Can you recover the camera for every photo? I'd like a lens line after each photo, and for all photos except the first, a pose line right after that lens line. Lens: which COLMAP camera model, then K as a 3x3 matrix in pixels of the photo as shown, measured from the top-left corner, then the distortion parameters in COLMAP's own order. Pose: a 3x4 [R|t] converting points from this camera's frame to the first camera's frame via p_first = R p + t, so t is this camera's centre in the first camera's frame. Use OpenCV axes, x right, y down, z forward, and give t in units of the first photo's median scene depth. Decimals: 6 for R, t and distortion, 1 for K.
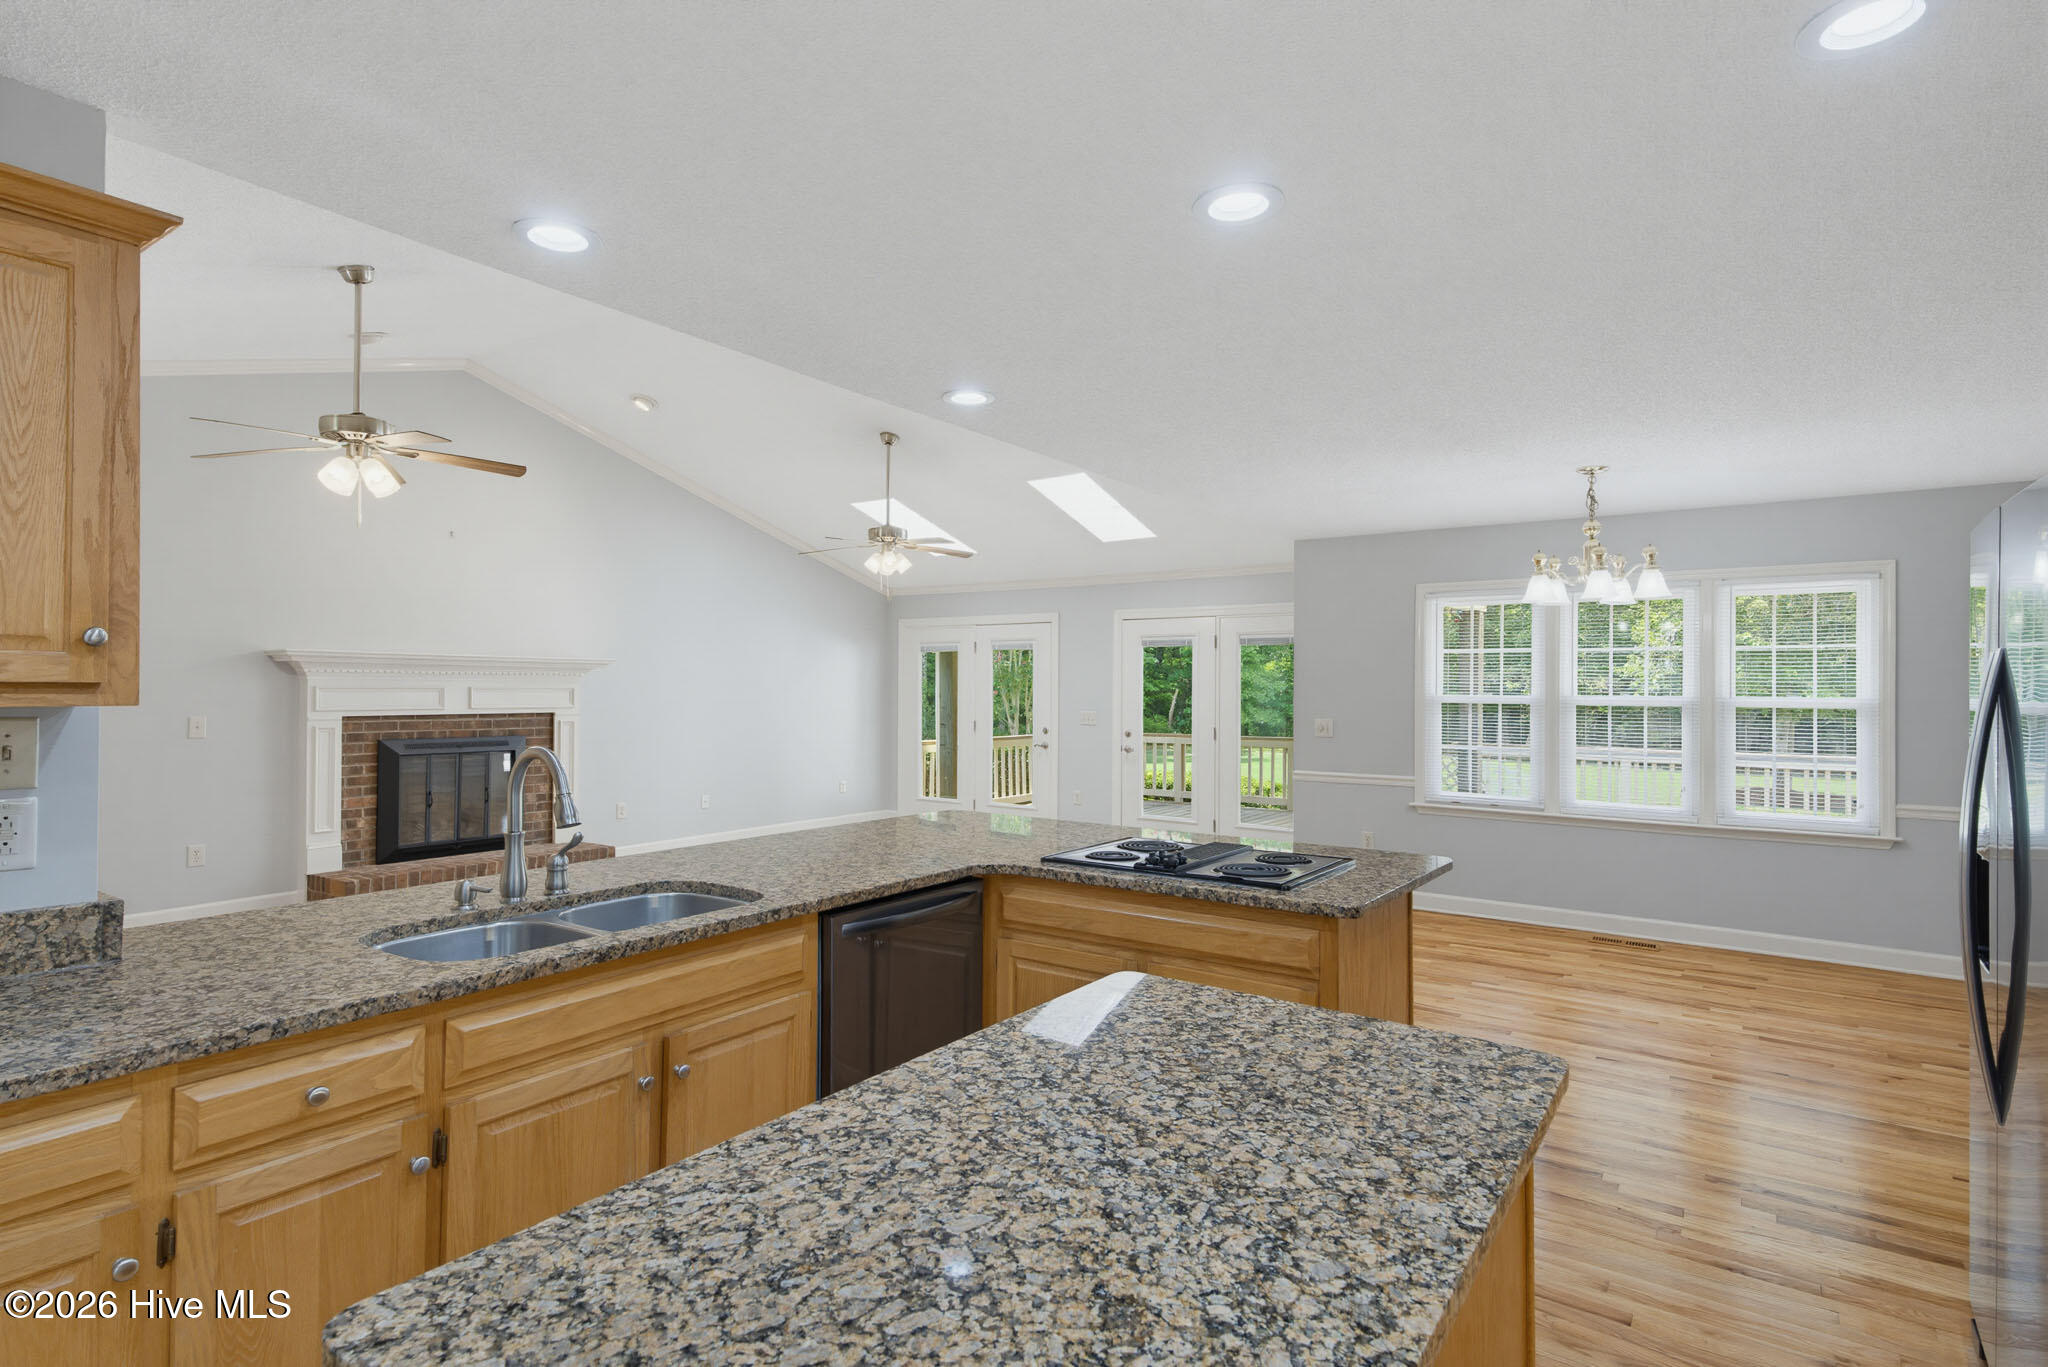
lens RADIAL K [[1029.4, 0, 1031.9], [0, 1029.4, 685.0], [0, 0, 1]] dist [0.055061, -0.023744]
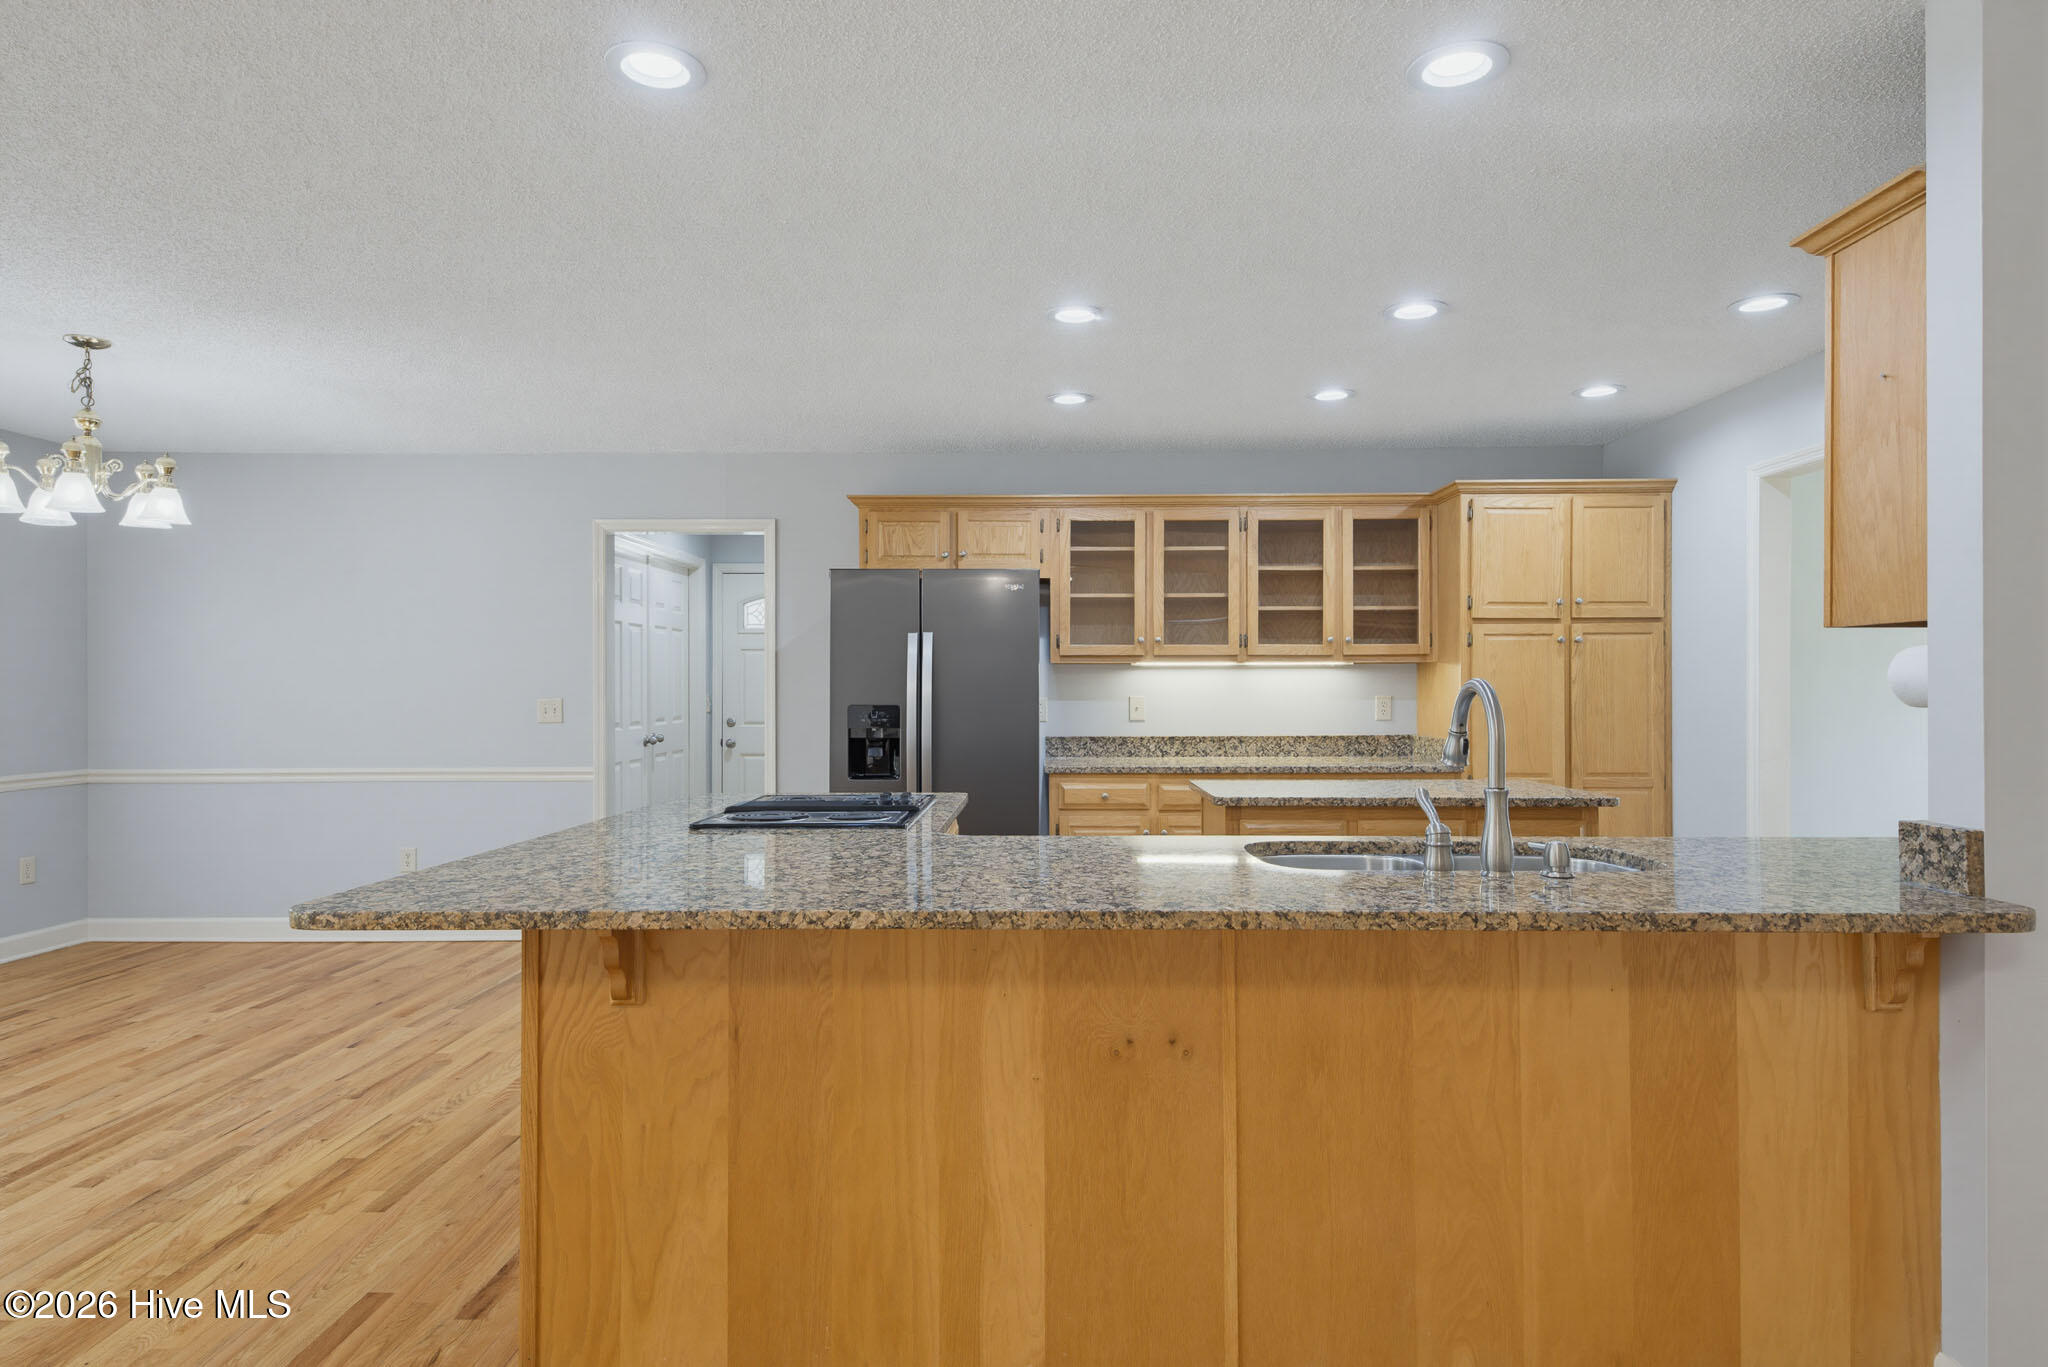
lens RADIAL K [[1129.4, 0, 1033.8], [0, 1129.4, 682.1], [0, 0, 1]] dist [0.048508, -0.030067]
pose [[-0.561005, -0.001044, 0.827812, -0.353012], [-0.006919, 0.999970, -0.003428, 0.022644], [-0.827783, -0.007650, -0.560996, 0.618156]]
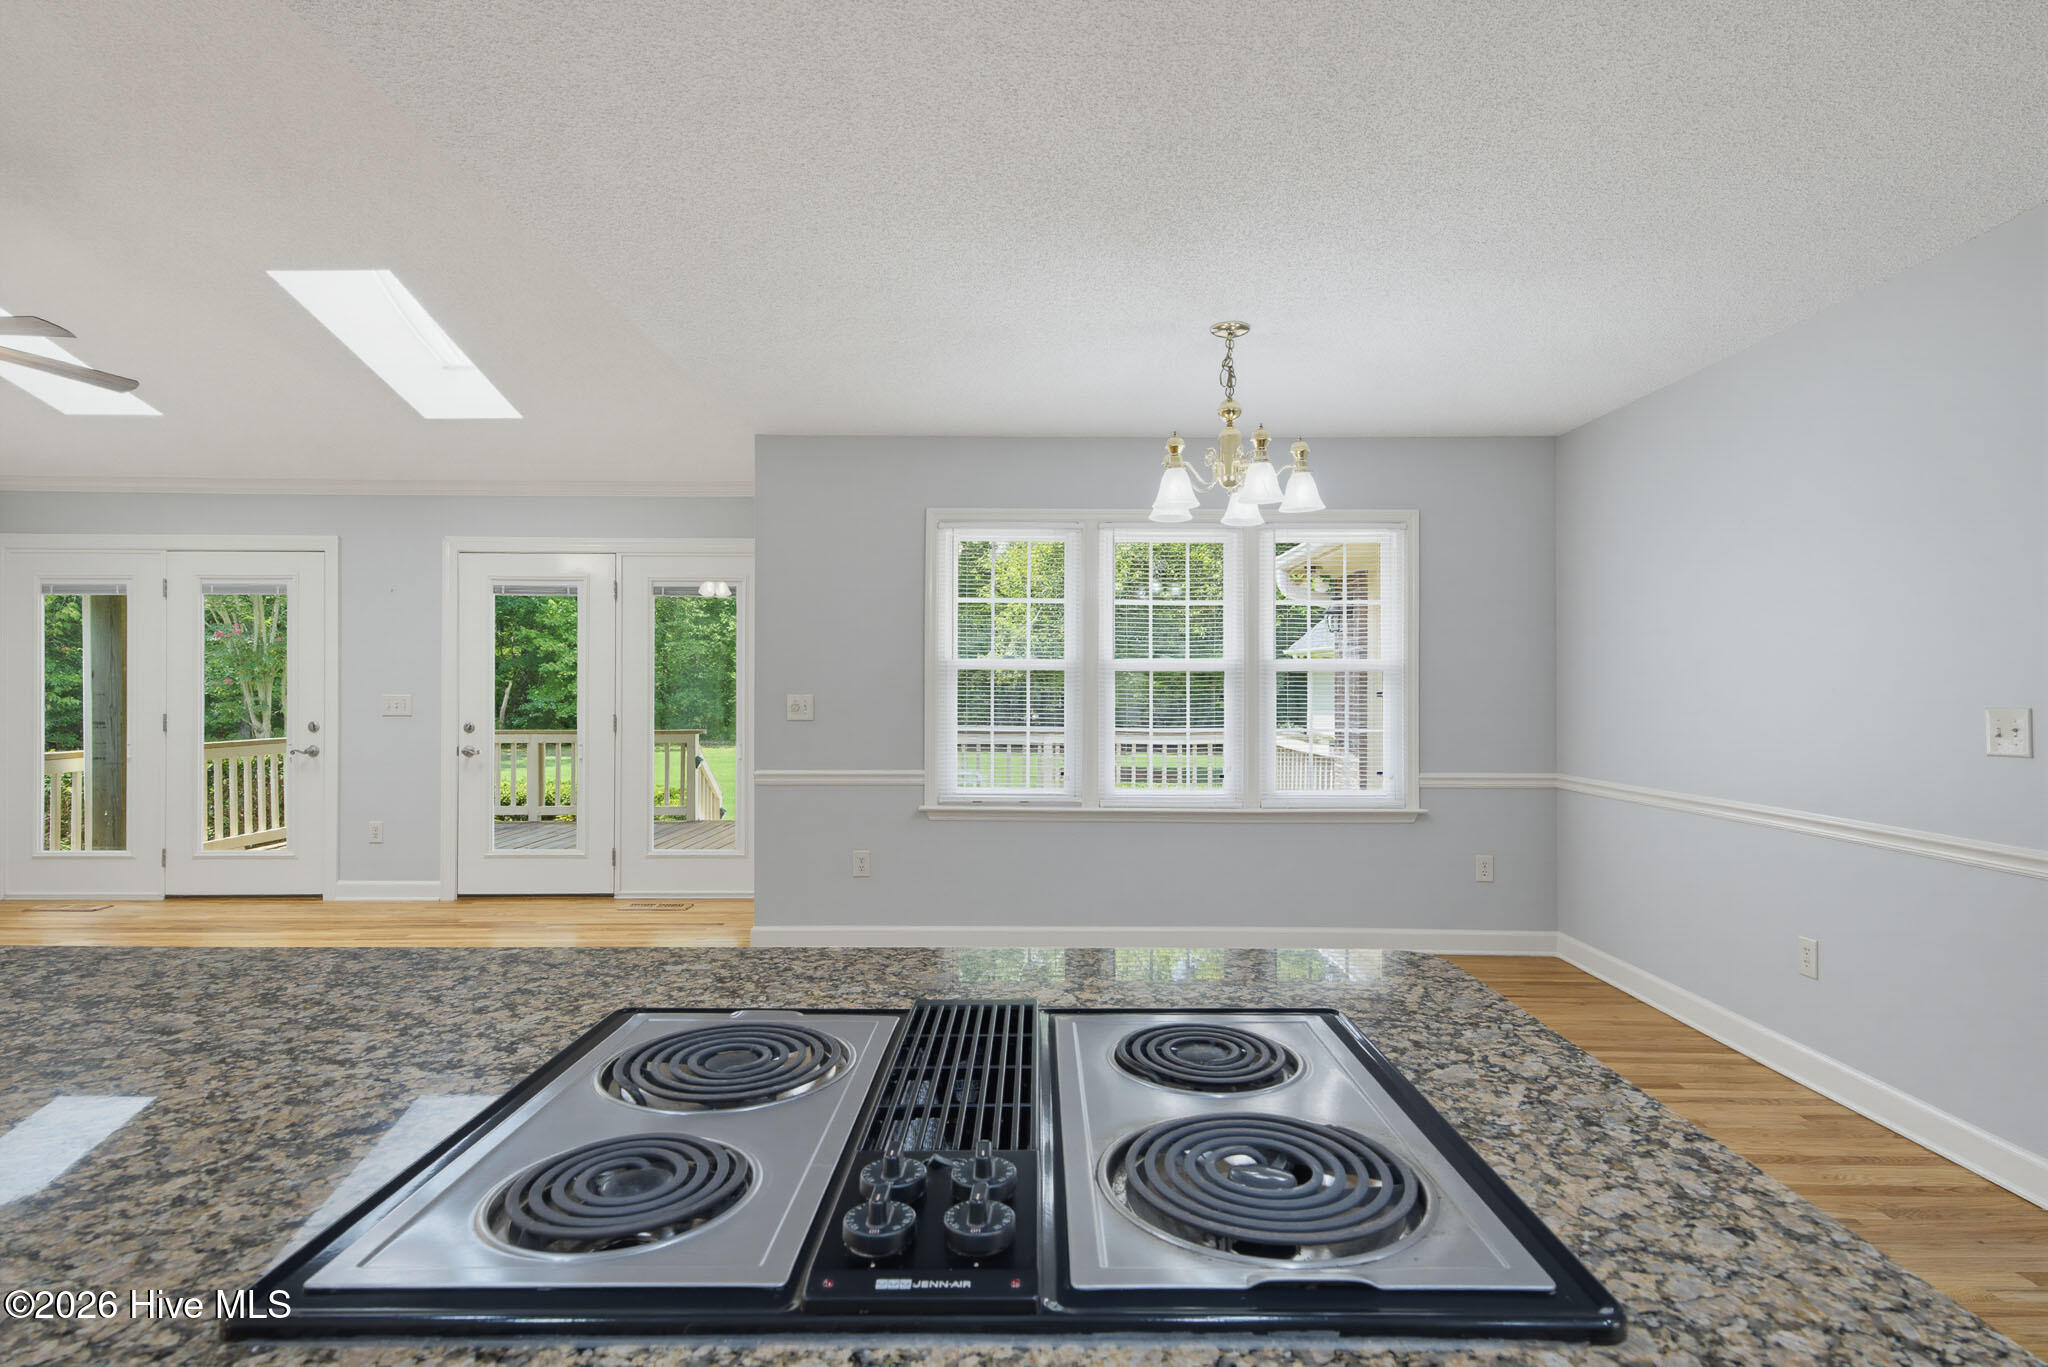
lens RADIAL K [[1052.9, 0, 1030.3], [0, 1052.9, 685.6], [0, 0, 1]] dist [0.040385, -0.020431]
pose [[0.824405, -0.002993, 0.565993, 0.007499], [0.000473, 0.999989, 0.004600, 0.023859], [-0.566001, -0.003524, 0.824397, 0.327552]]
